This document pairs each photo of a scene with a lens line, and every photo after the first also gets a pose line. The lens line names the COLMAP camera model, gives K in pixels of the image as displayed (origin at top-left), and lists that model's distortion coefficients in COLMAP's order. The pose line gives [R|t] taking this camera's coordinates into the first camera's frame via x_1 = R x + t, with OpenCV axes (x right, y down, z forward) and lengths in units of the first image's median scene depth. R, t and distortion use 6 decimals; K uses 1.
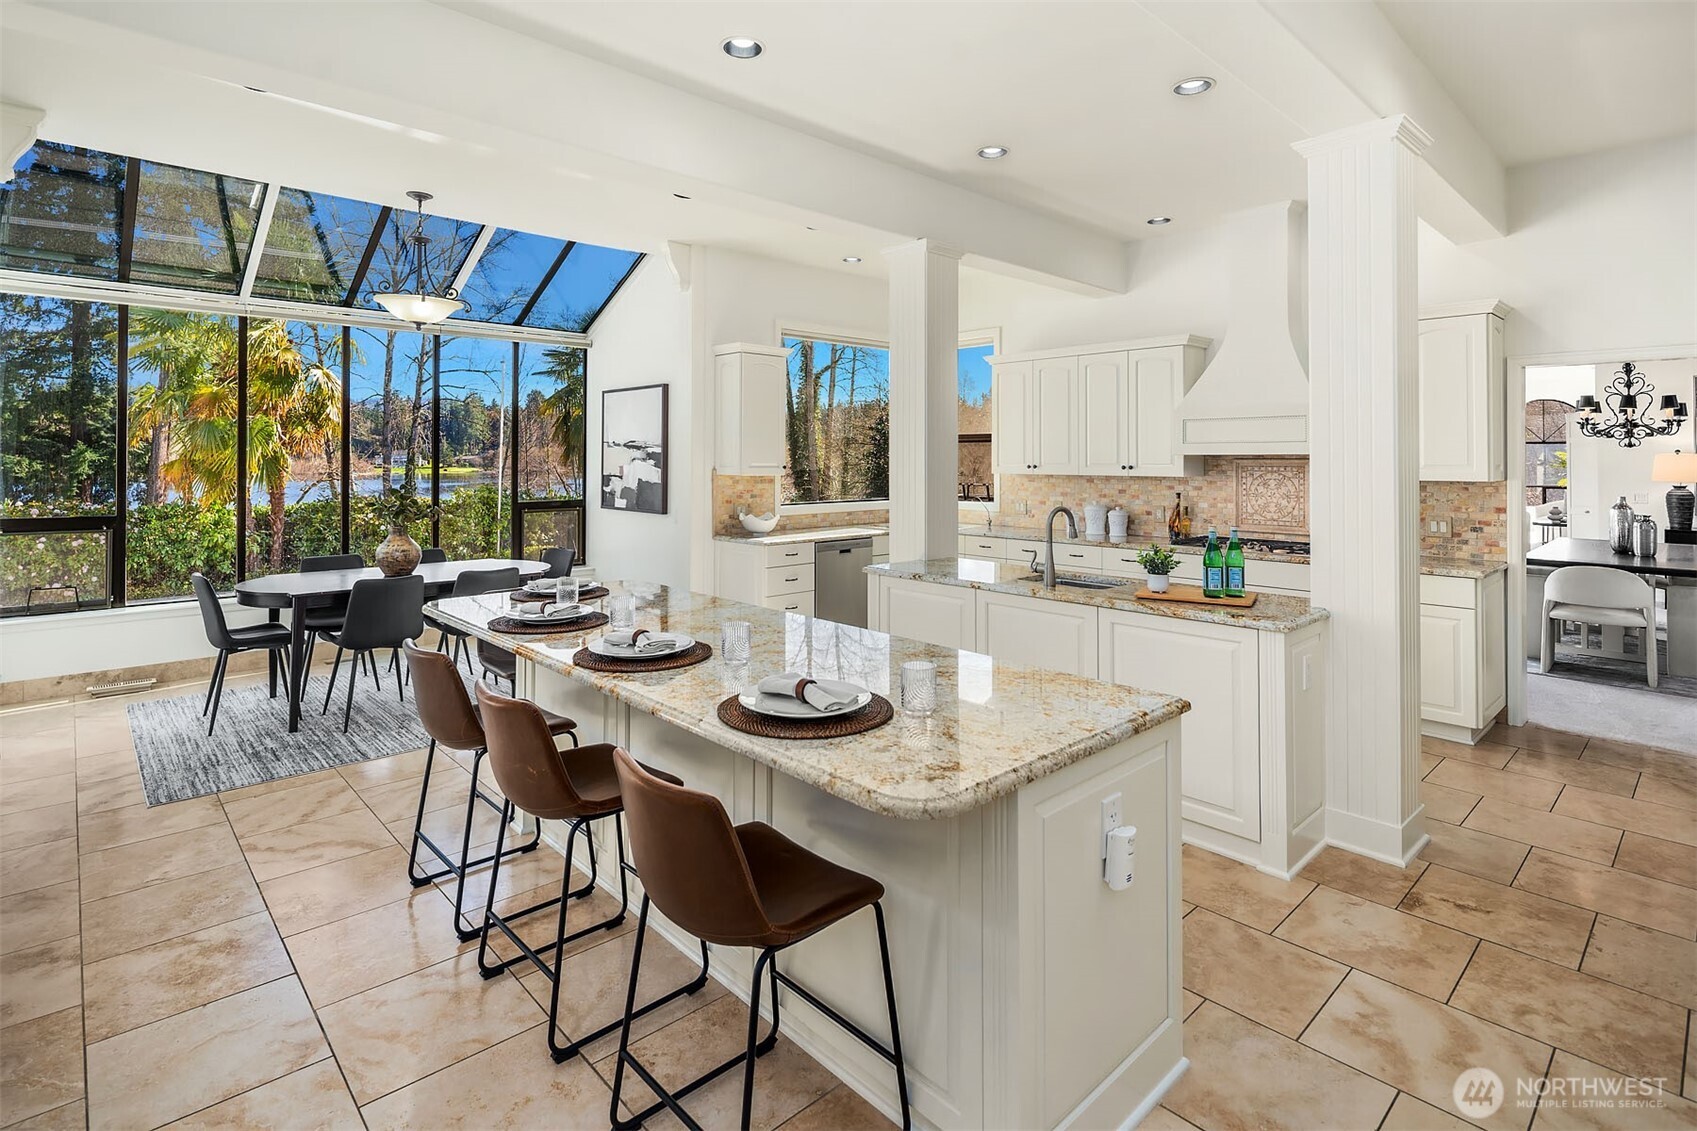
lens RADIAL K [[866.6, 0, 880.8], [0, 866.6, 455.2], [0, 0, 1]] dist [-0.013224, -0.000838]
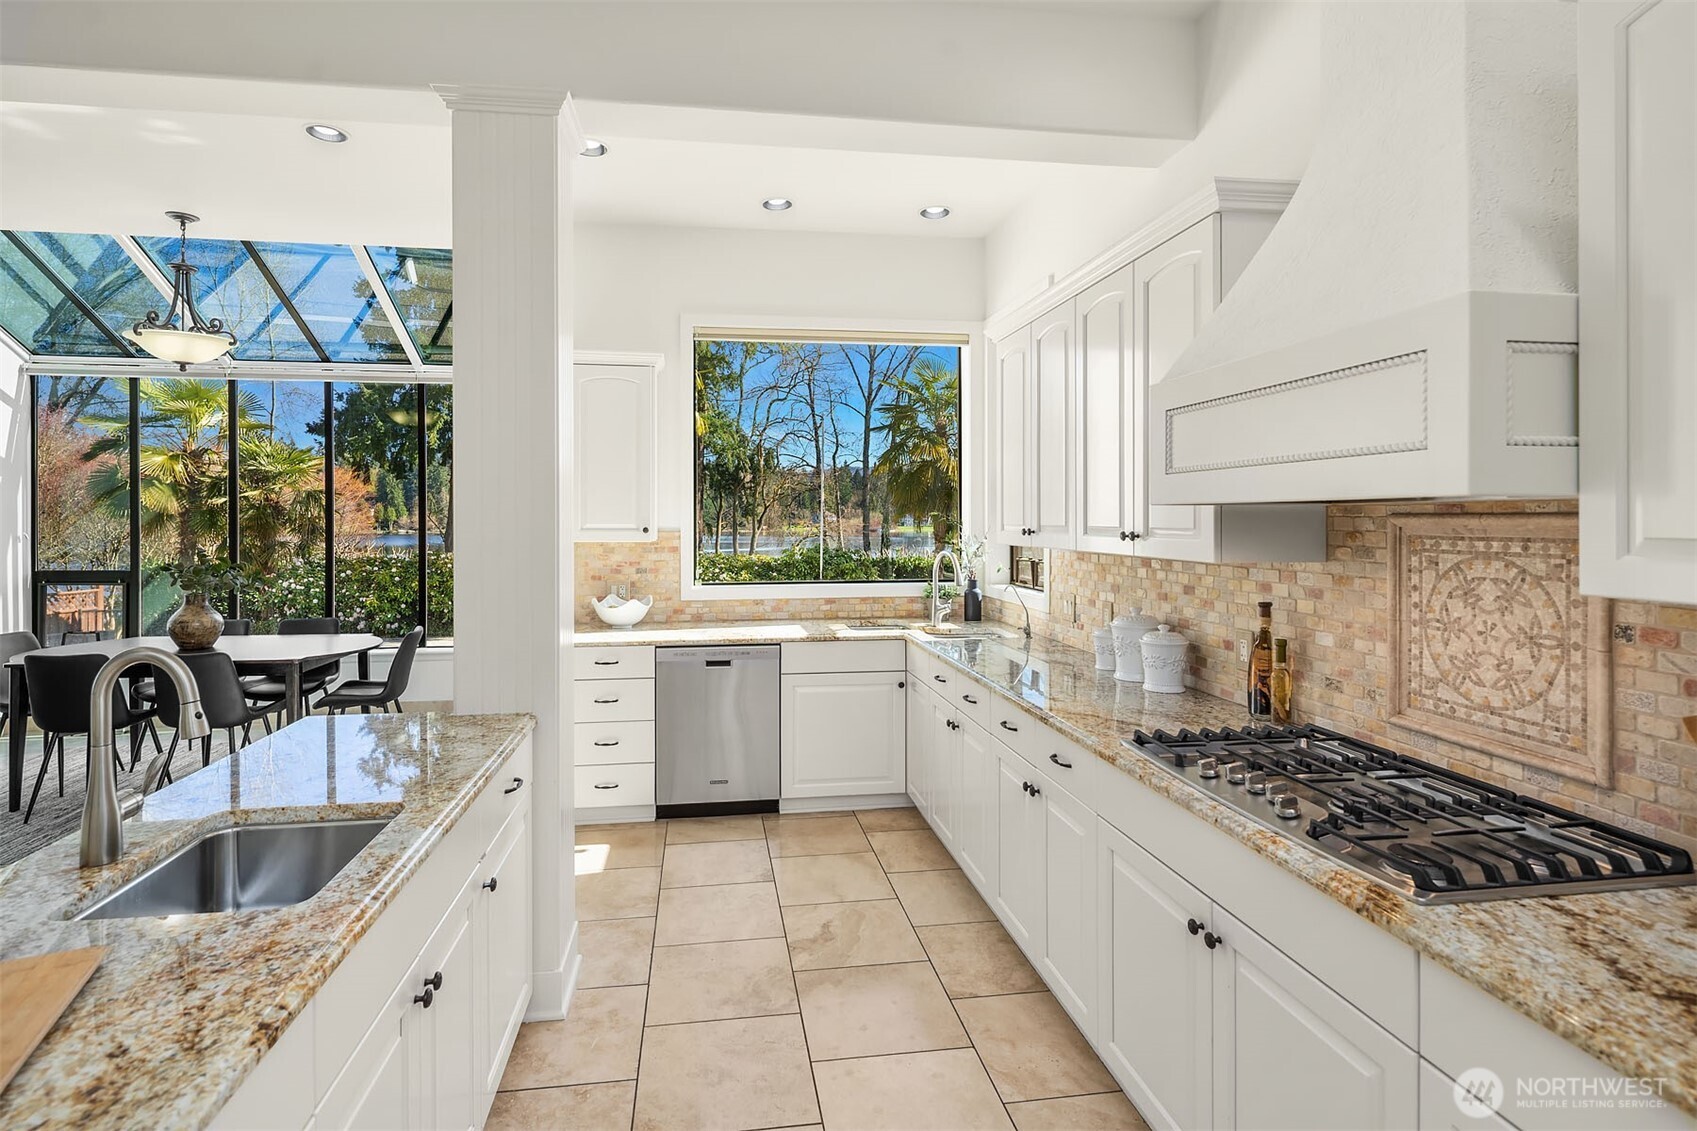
lens RADIAL K [[866.6, 0, 824.1], [0, 866.6, 525.5], [0, 0, 1]] dist [-0.013224, -0.000838]
pose [[0.798009, 0.003945, -0.602633, 0.401890], [0.003272, 0.999935, 0.010879, 0.003539], [0.602637, -0.010653, 0.797945, 0.543223]]
